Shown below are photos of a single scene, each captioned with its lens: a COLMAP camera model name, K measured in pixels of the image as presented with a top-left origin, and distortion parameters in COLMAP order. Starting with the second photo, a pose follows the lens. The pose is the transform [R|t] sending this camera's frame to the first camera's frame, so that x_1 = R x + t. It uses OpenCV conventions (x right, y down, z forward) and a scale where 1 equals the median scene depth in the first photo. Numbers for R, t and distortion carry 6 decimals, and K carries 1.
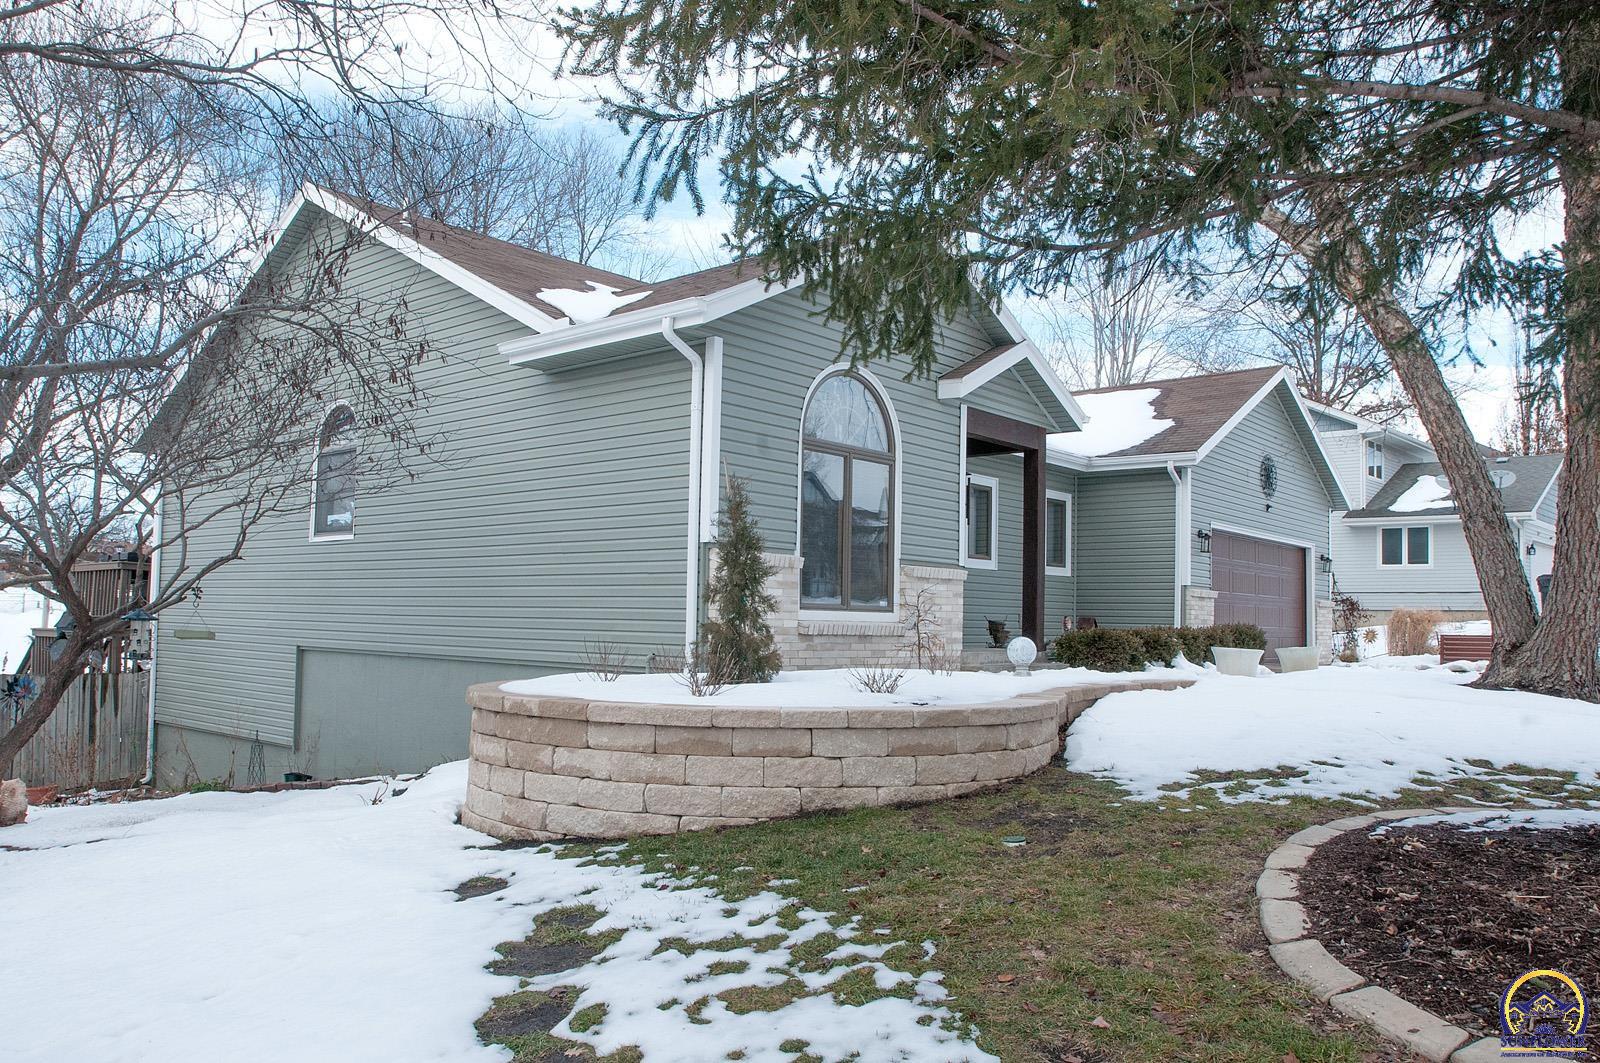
lens RADIAL K [[1157.4, 0, 803.7], [0, 1157.4, 561.3], [0, 0, 1]] dist [-0.093279, 0.067126]
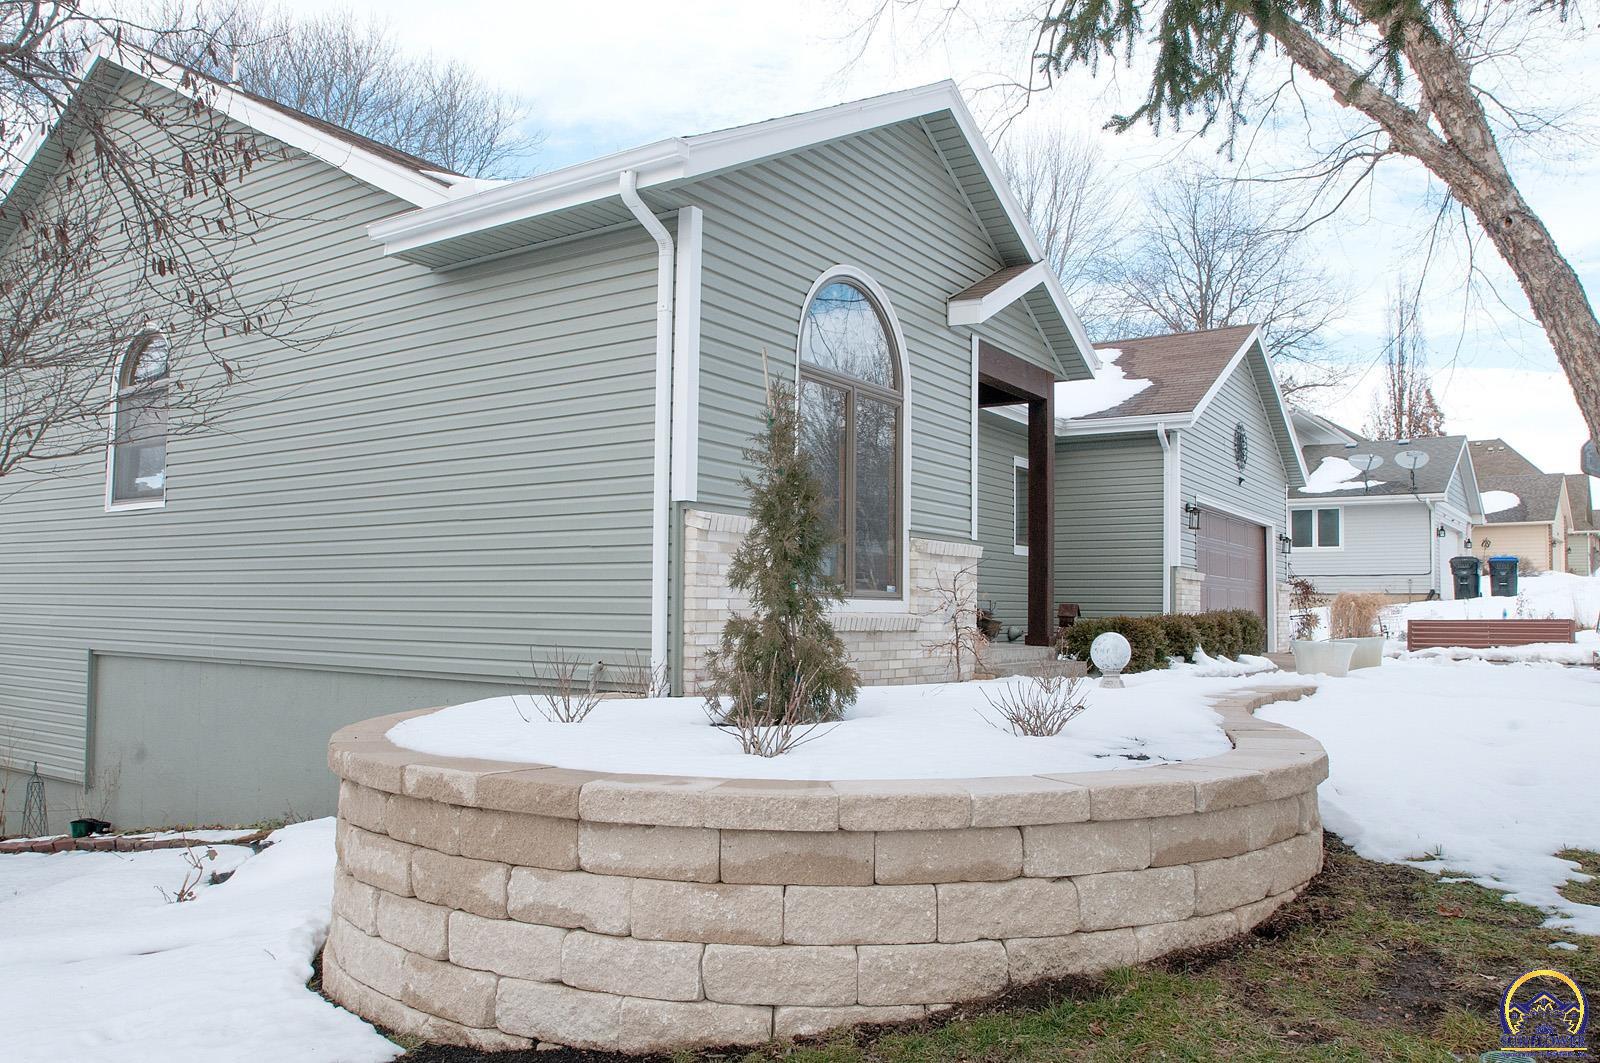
lens RADIAL K [[1157.4, 0, 803.7], [0, 1157.4, 561.3], [0, 0, 1]] dist [-0.093279, 0.067126]
pose [[0.993028, -0.003439, 0.117826, -0.083231], [0.002104, 0.999932, 0.011455, 0.010574], [-0.117857, -0.011127, 0.992968, 0.272045]]
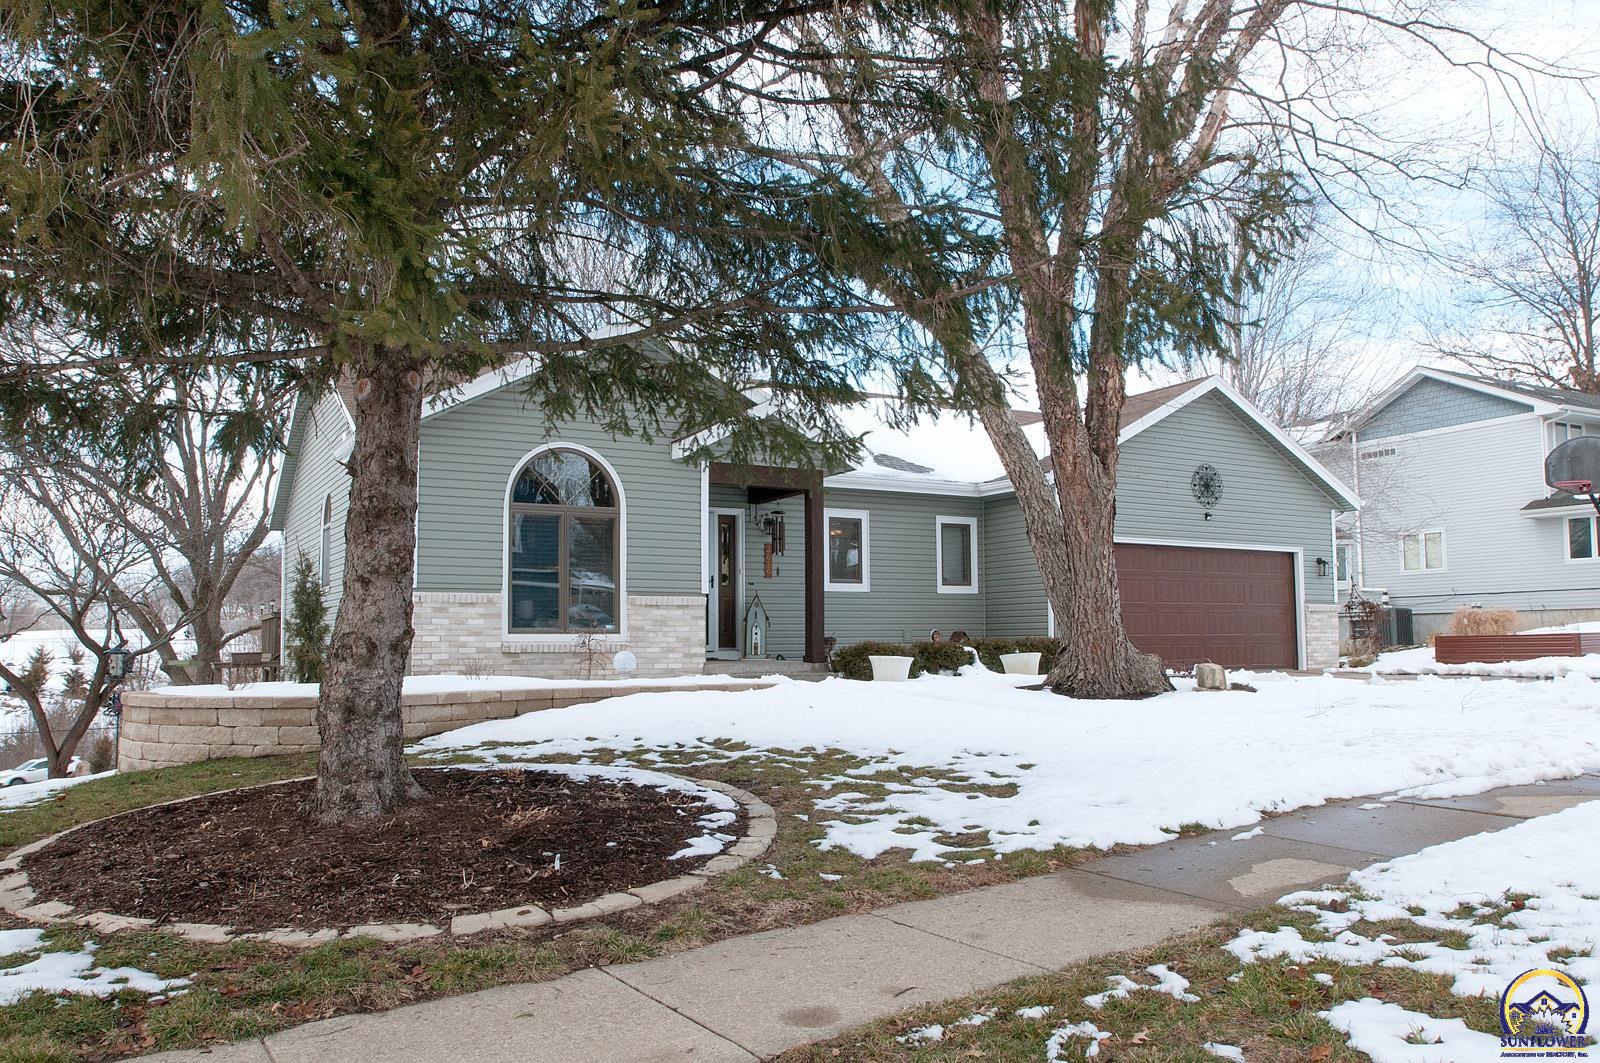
lens RADIAL K [[1157.4, 0, 803.7], [0, 1157.4, 561.3], [0, 0, 1]] dist [-0.093279, 0.067126]
pose [[0.944212, -0.051262, -0.325325, 0.721850], [0.044394, 0.998607, -0.028502, 0.010683], [0.326333, 0.012469, 0.945173, -0.133984]]
